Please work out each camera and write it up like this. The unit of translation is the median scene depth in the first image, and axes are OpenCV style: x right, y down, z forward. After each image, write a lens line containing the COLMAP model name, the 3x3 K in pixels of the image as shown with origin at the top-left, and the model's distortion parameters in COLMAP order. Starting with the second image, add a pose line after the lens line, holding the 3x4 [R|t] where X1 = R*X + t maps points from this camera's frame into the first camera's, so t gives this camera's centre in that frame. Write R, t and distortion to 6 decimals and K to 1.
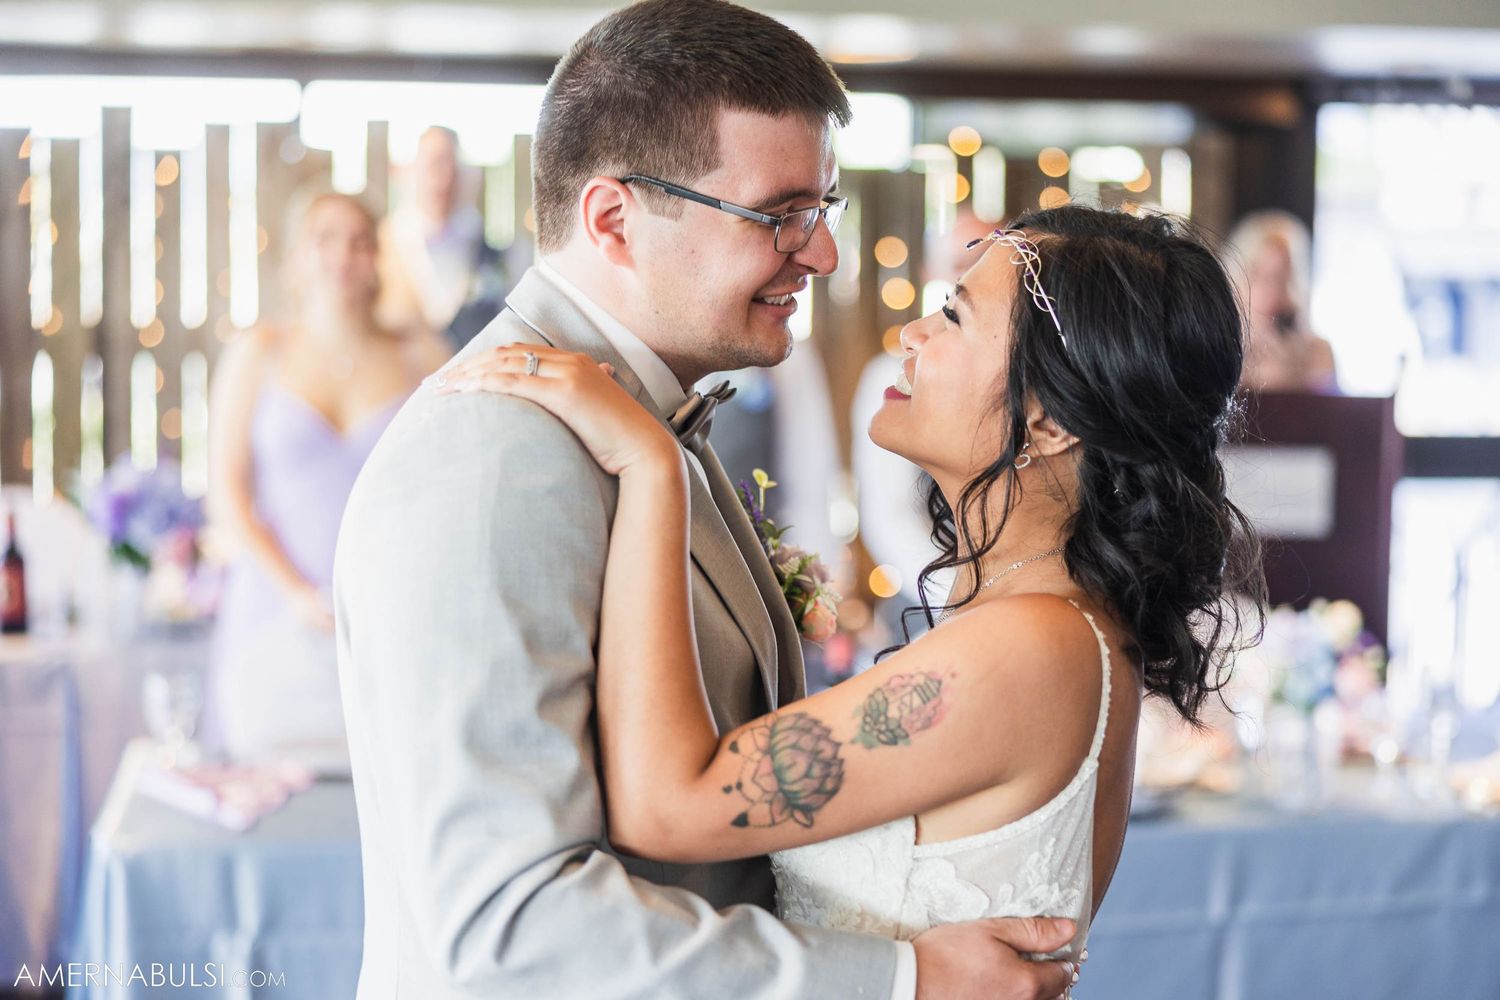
lens RADIAL K [[2857.8, 0, 746.6], [0, 2857.8, 489.8], [0, 0, 1]] dist [-0.005478, 0.000000]
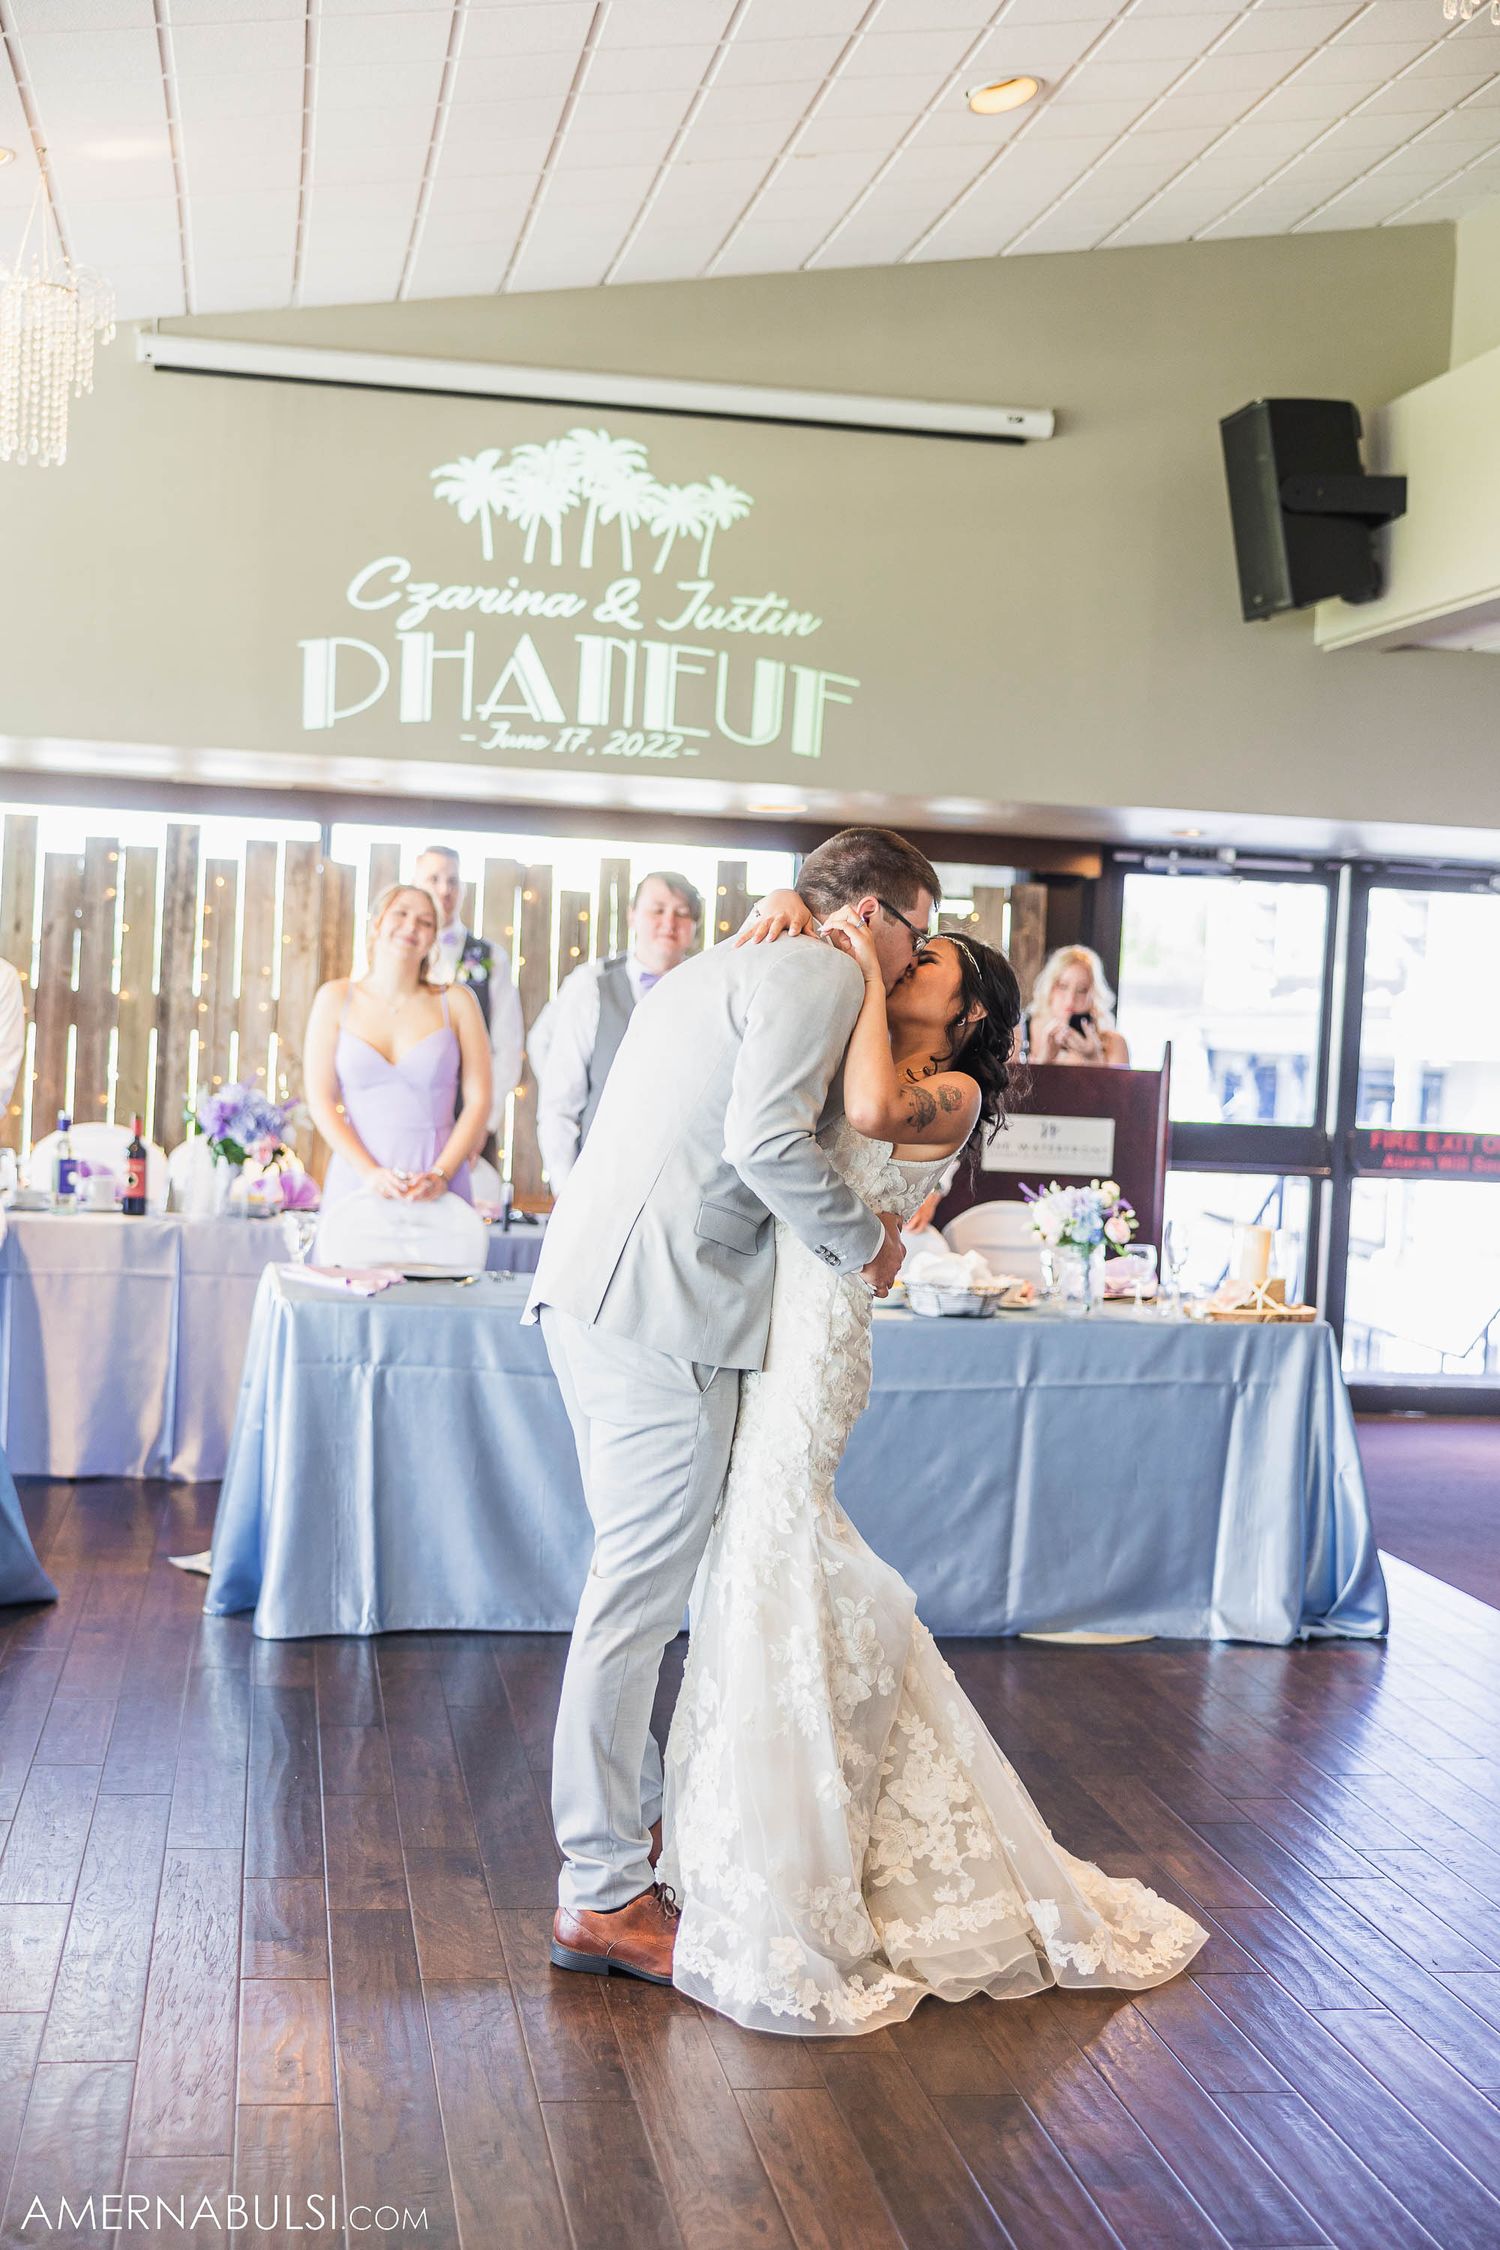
lens RADIAL K [[2671.7, 0, 730.8], [0, 2671.7, 1133.1], [0, 0, 1]] dist [-0.003262, 0.000000]
pose [[0.998166, 0.035220, 0.049235, -0.041894], [-0.033411, 0.998753, -0.037091, 0.052870], [-0.050480, 0.035378, 0.998098, -0.271282]]
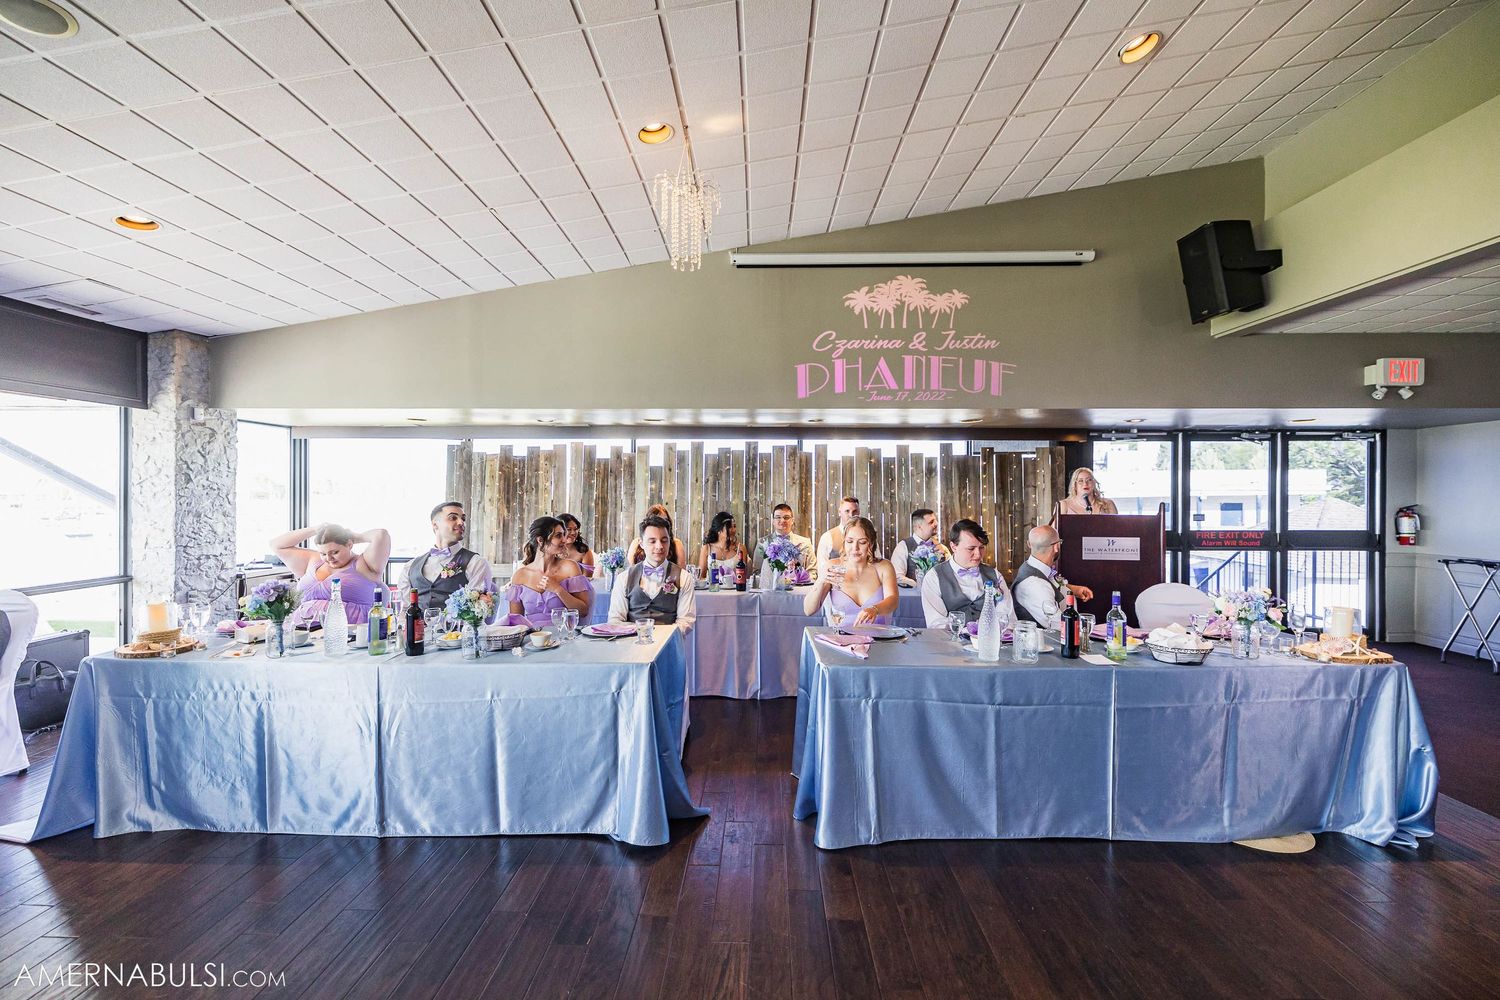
lens RADIAL K [[675.5, 0, 759.6], [0, 675.5, 492.6], [0, 0, 1]] dist [0.000821, 0.000075]
pose [[0.990919, -0.008613, -0.134187, -0.130001], [-0.002984, 0.996292, -0.085983, 0.006246], [0.134430, 0.085603, 0.987219, 0.206493]]
